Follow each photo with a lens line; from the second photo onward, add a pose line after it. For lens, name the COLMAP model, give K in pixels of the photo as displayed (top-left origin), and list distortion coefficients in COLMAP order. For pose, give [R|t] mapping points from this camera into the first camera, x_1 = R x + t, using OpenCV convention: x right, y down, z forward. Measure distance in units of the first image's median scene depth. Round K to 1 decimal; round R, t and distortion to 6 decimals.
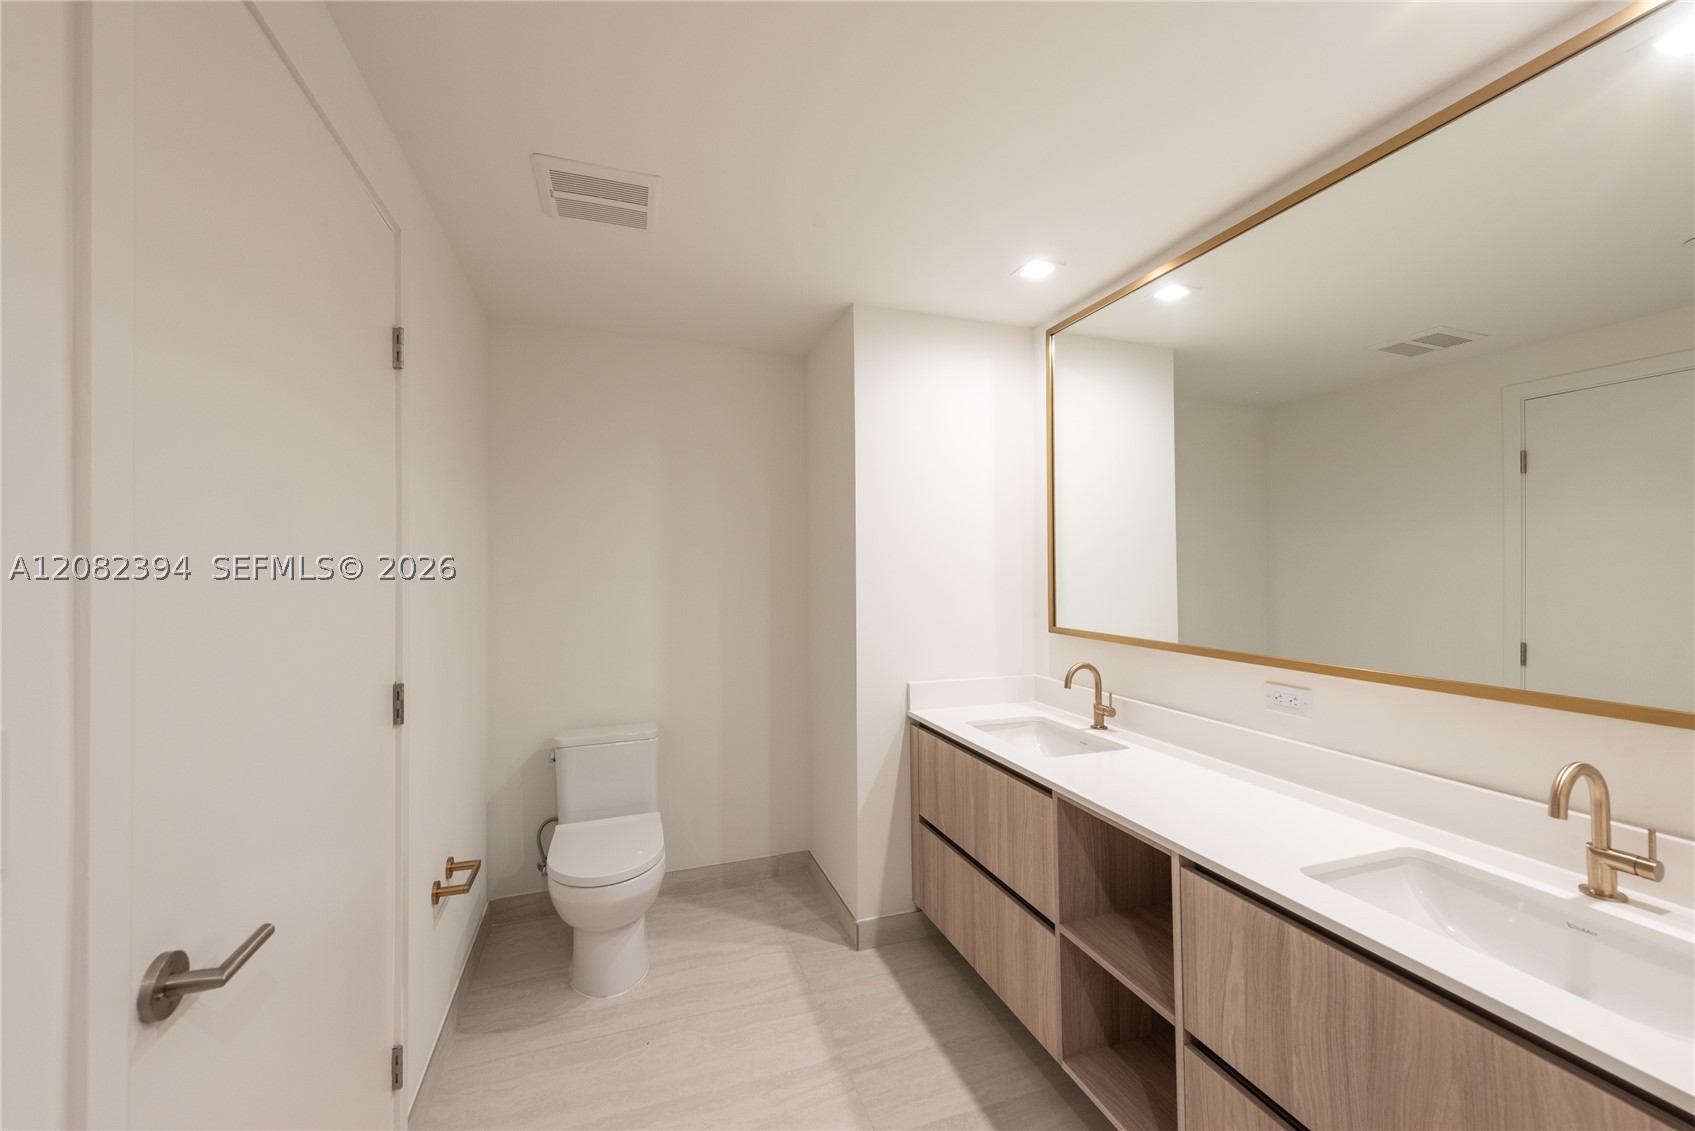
lens RADIAL K [[662.2, 0, 847.5], [0, 662.2, 565.5], [0, 0, 1]] dist [0.000147, -0.000457]
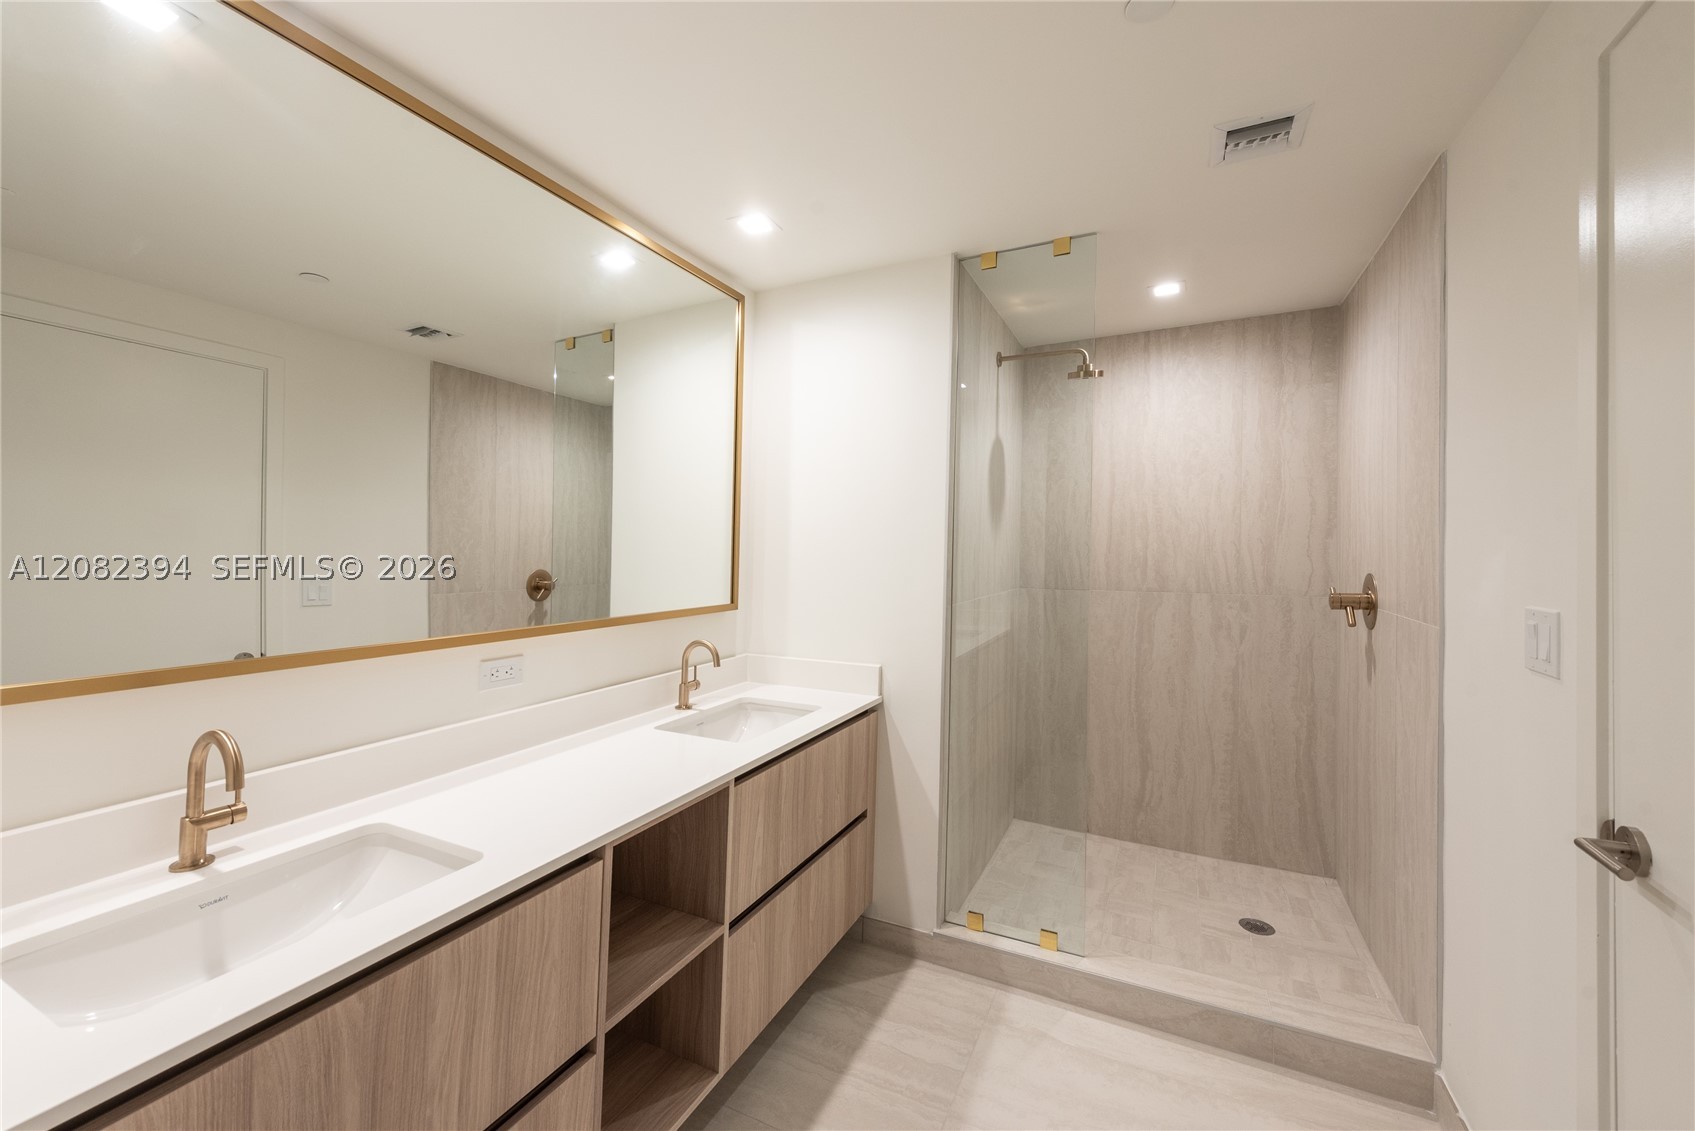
lens RADIAL K [[695.6, 0, 834.4], [0, 695.6, 570.3], [0, 0, 1]] dist [0.000126, -0.000082]
pose [[-0.702154, -0.019398, 0.711761, -0.400202], [0.001407, 0.999589, 0.028630, 0.024957], [-0.712024, 0.021104, -0.701838, 1.387308]]
